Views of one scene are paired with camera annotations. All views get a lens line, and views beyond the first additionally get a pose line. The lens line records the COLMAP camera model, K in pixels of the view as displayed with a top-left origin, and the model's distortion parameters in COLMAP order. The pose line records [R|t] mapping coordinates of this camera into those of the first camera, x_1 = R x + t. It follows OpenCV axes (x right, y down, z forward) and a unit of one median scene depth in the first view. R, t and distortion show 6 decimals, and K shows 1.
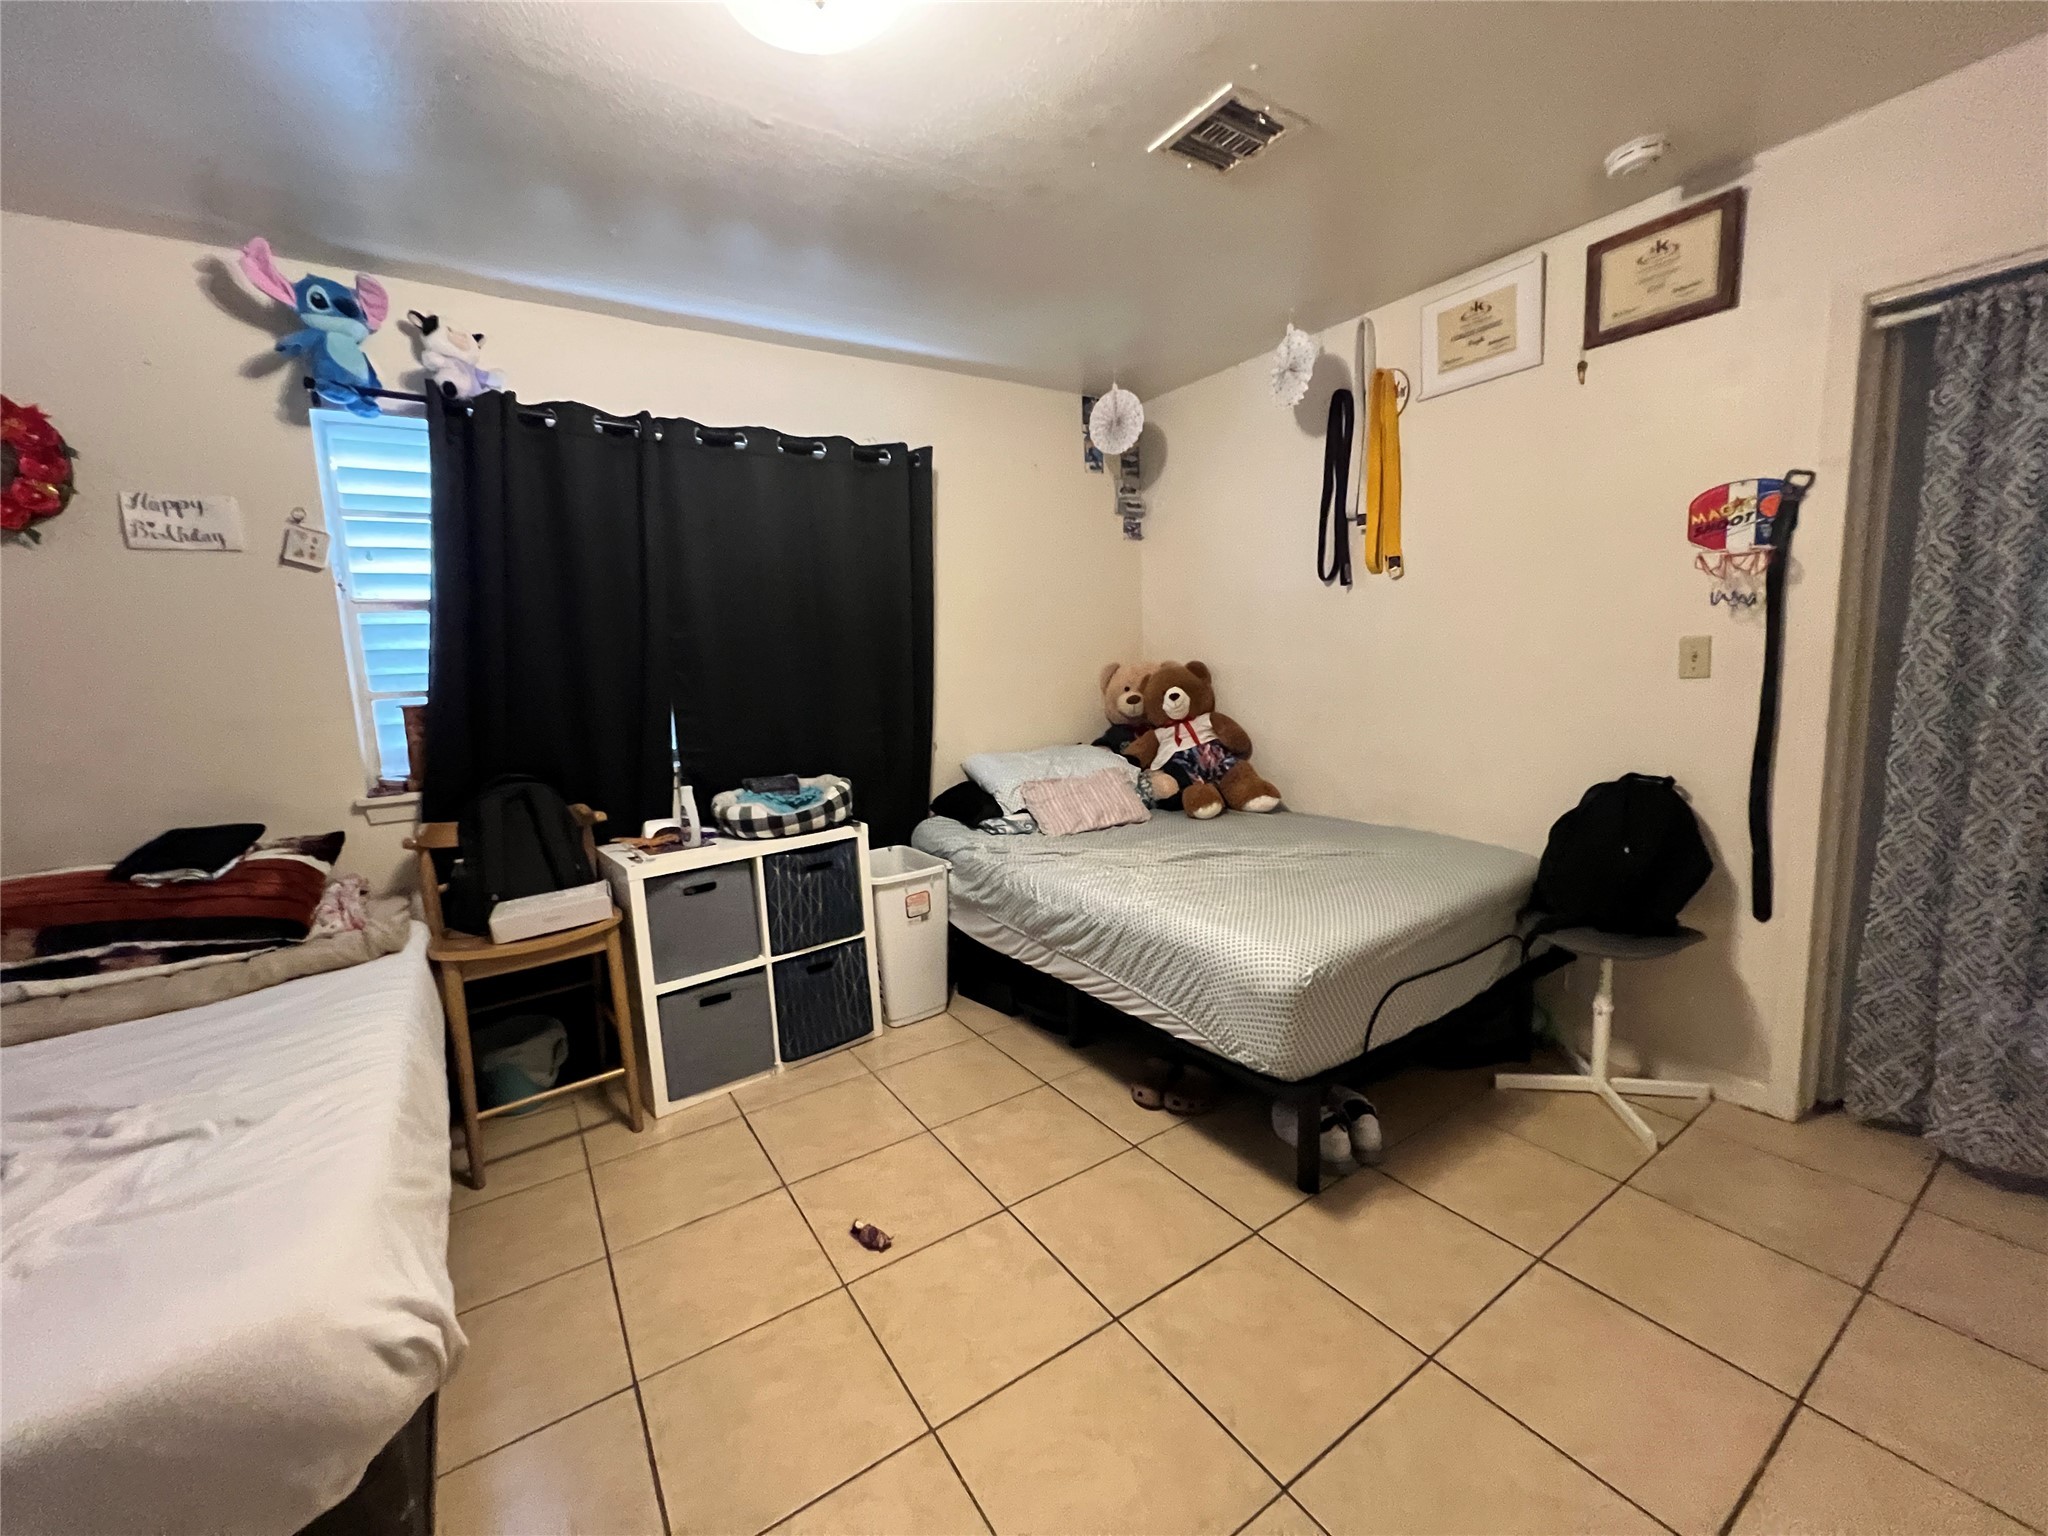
lens RADIAL K [[826.7, 0, 1030.4], [0, 826.7, 758.0], [0, 0, 1]] dist [0.000509, 0.000082]
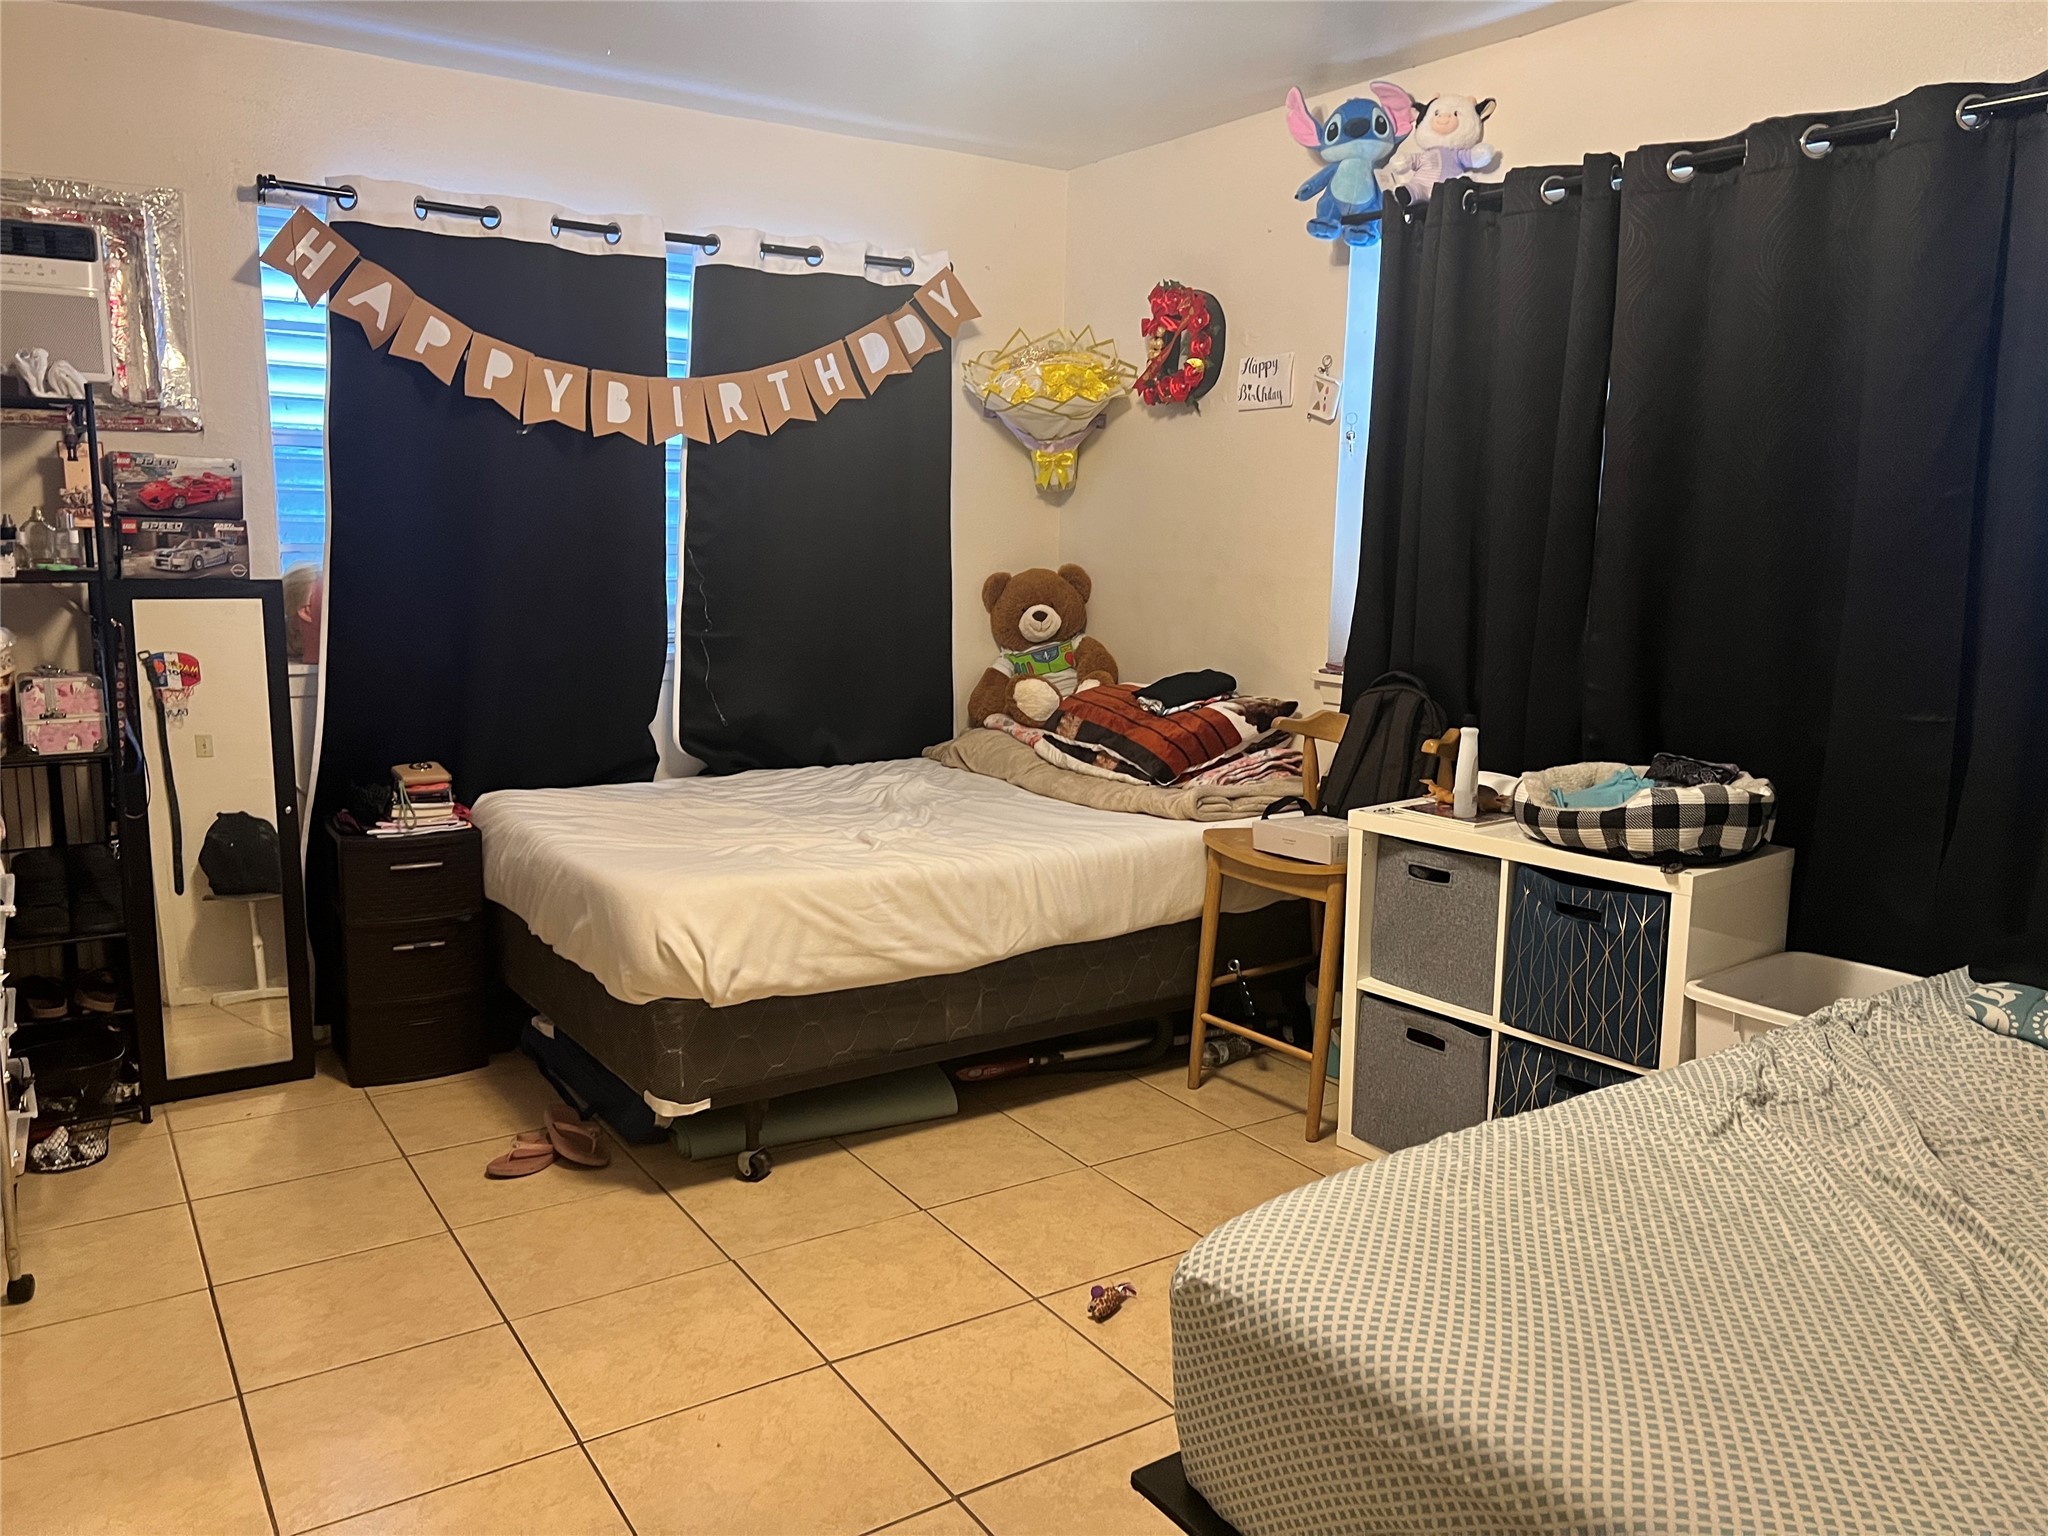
lens RADIAL K [[1550.4, 0, 1028.7], [0, 1550.4, 771.0], [0, 0, 1]] dist [0.037884, -0.012289]
pose [[-0.011446, 0.203005, -0.979111, 0.879157], [-0.144028, 0.968630, 0.202515, -0.143492], [0.989507, 0.143337, 0.018151, 0.647017]]
